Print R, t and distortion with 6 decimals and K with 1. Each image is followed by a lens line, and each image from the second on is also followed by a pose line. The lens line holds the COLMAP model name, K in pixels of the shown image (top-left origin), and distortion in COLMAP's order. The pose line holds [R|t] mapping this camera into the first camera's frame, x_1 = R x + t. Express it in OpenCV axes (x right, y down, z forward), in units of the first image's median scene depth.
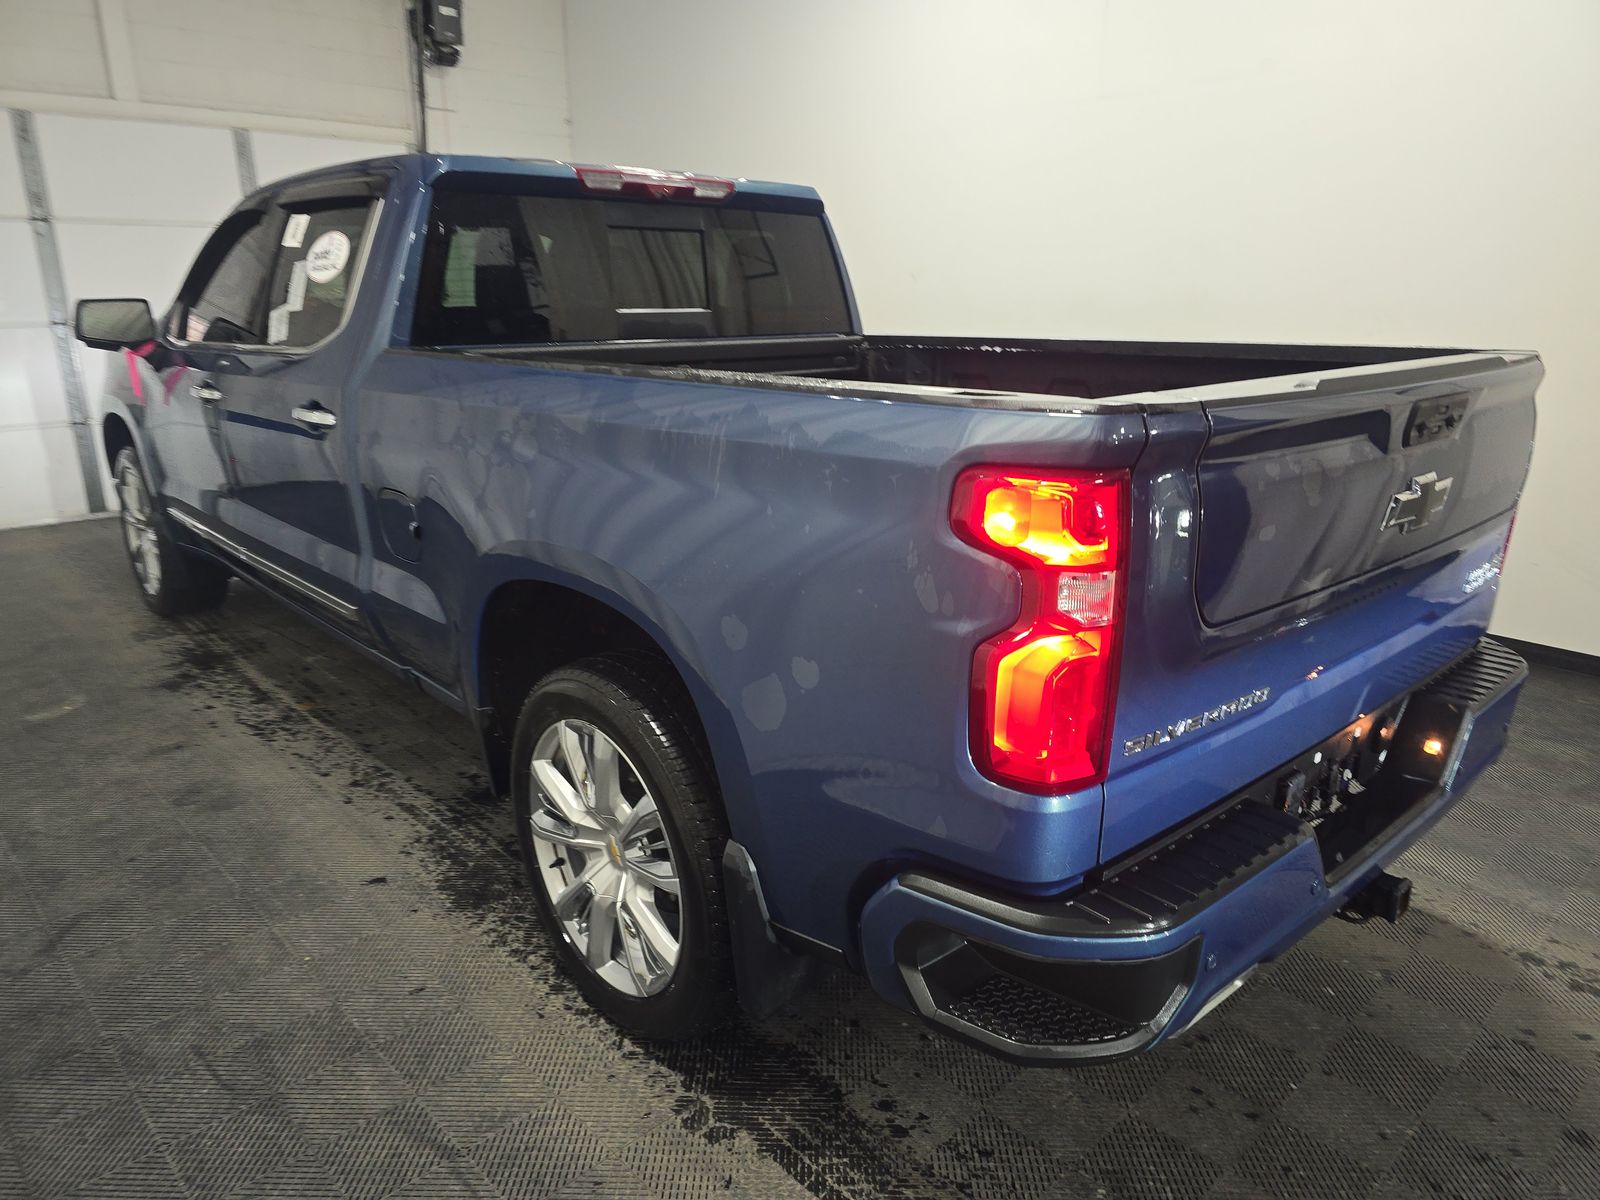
lens RADIAL K [[1065.3, 0, 800.0], [0, 1065.3, 600.0], [0, 0, 1]] dist [0.027714, -0.001638]
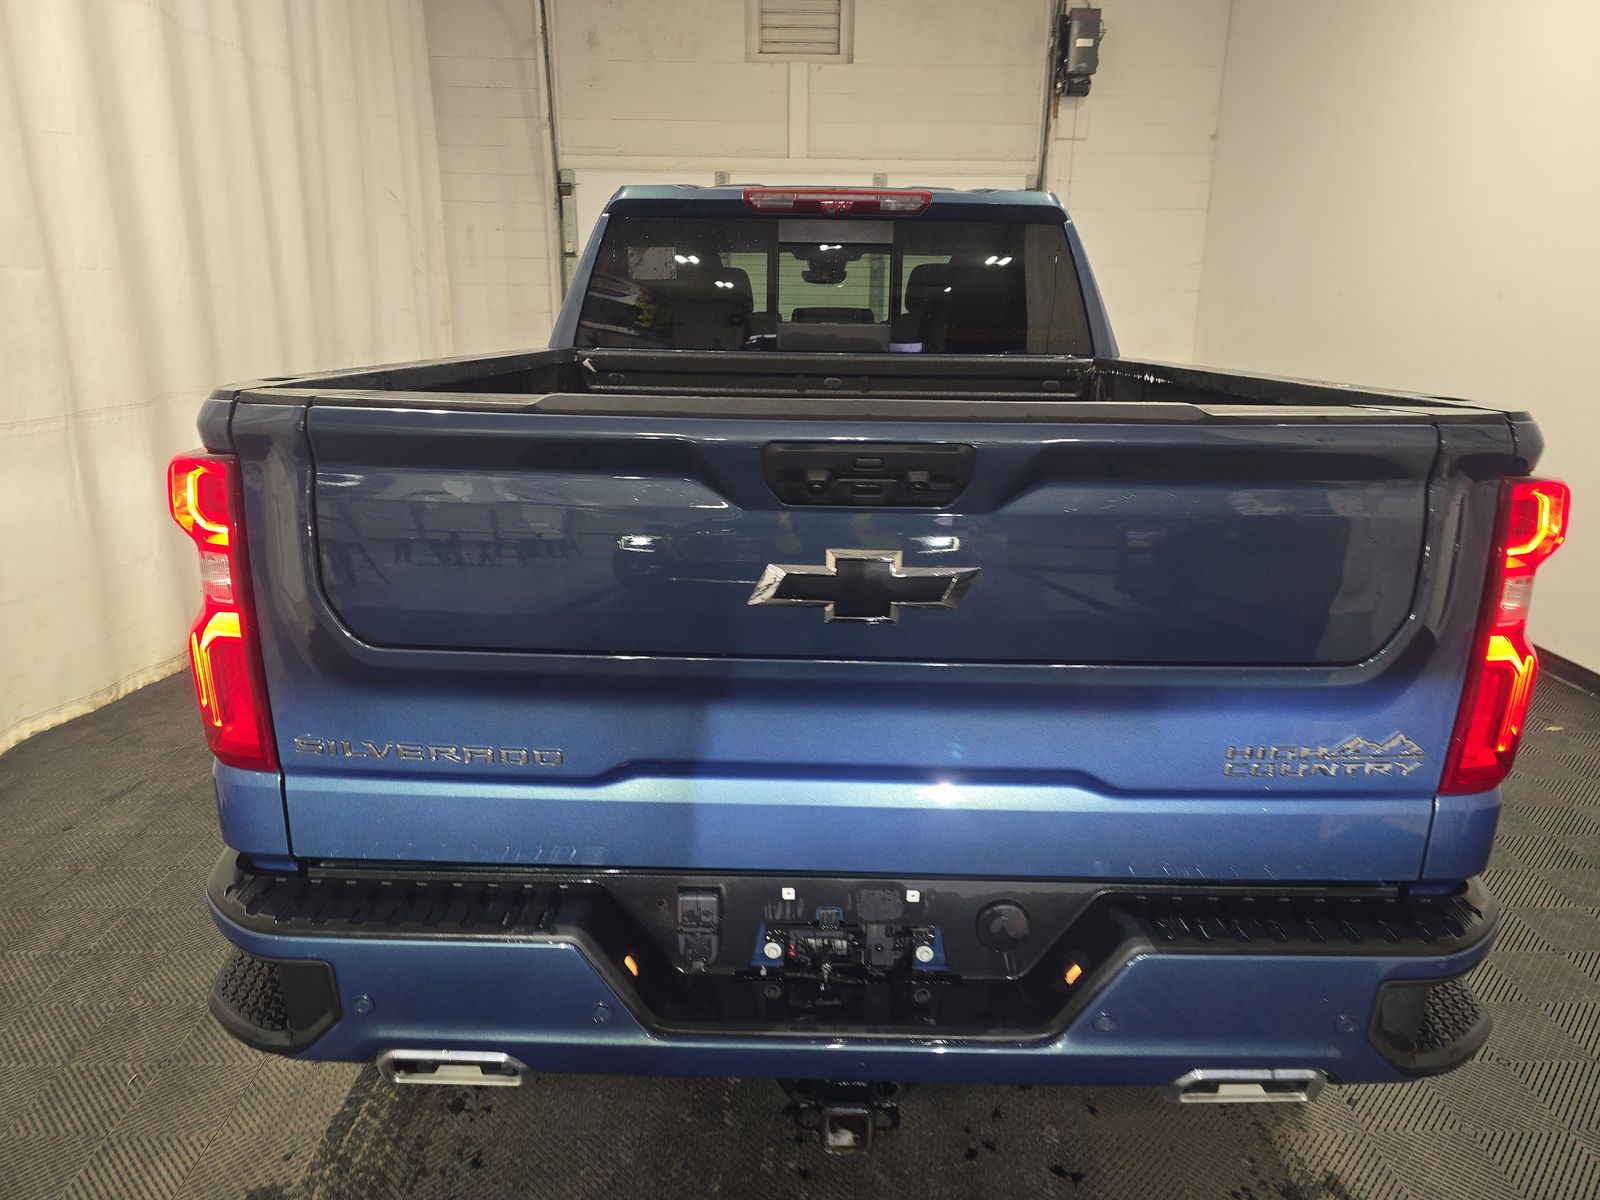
lens RADIAL K [[1065.3, 0, 800.0], [0, 1065.3, 600.0], [0, 0, 1]] dist [0.027714, -0.001638]
pose [[0.745095, 0.185296, -0.640701, 0.226813], [-0.201050, 0.978348, 0.049138, -0.023637], [0.635934, 0.092200, 0.766216, 0.093335]]
